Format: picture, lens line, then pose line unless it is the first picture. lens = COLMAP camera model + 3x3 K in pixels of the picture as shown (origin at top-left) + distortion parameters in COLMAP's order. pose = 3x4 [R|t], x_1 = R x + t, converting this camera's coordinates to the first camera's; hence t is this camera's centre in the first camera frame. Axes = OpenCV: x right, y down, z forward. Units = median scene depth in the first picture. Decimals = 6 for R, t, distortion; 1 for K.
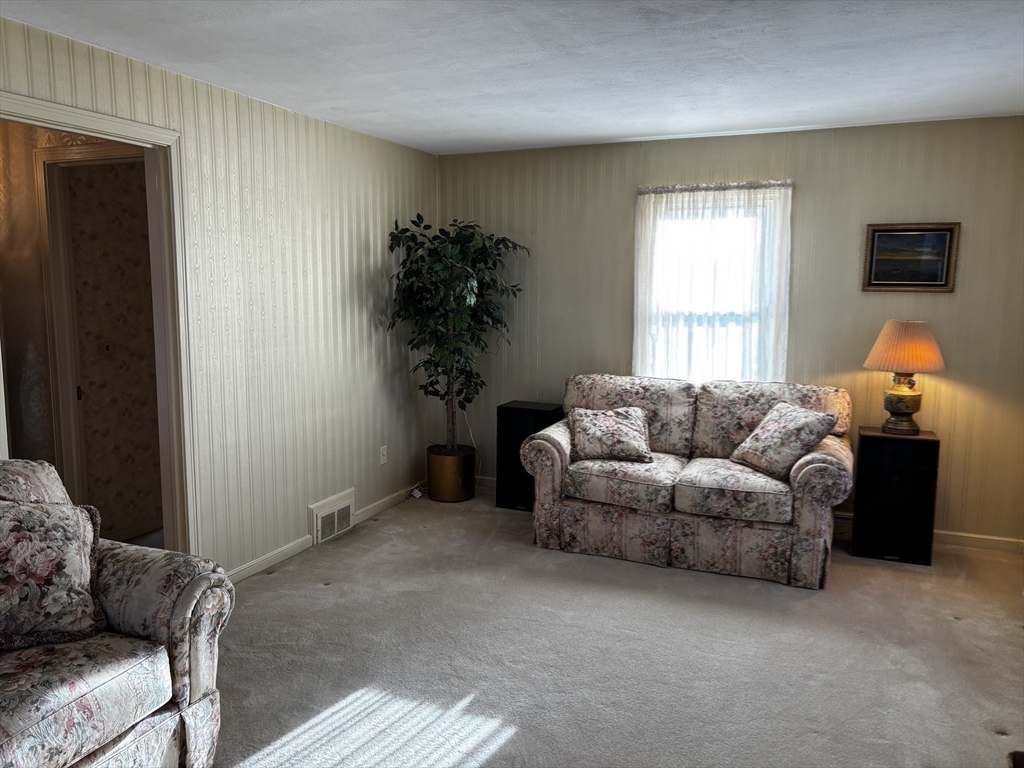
lens RADIAL K [[770.1, 0, 513.2], [0, 770.1, 388.8], [0, 0, 1]] dist [0.001833, -0.003627]
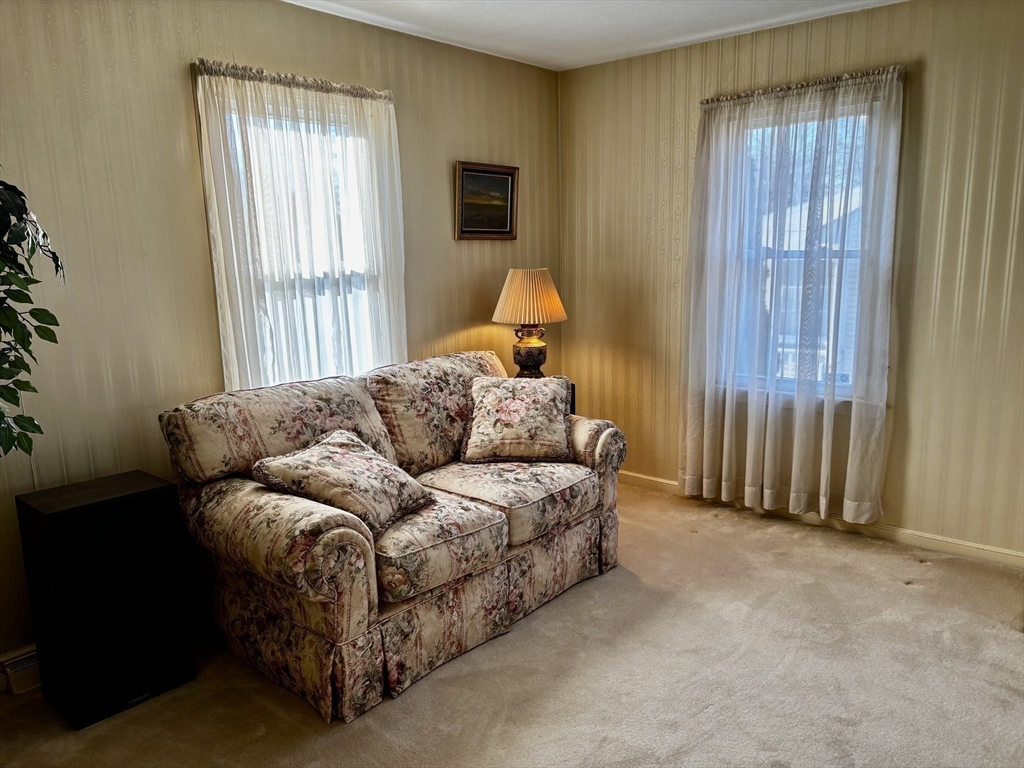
lens RADIAL K [[770.1, 0, 513.2], [0, 770.1, 388.8], [0, 0, 1]] dist [0.001833, -0.003627]
pose [[0.279028, -0.187796, 0.941741, -0.405261], [0.149671, 0.977211, 0.150523, -0.086498], [-0.948547, 0.098951, 0.300777, 0.725098]]
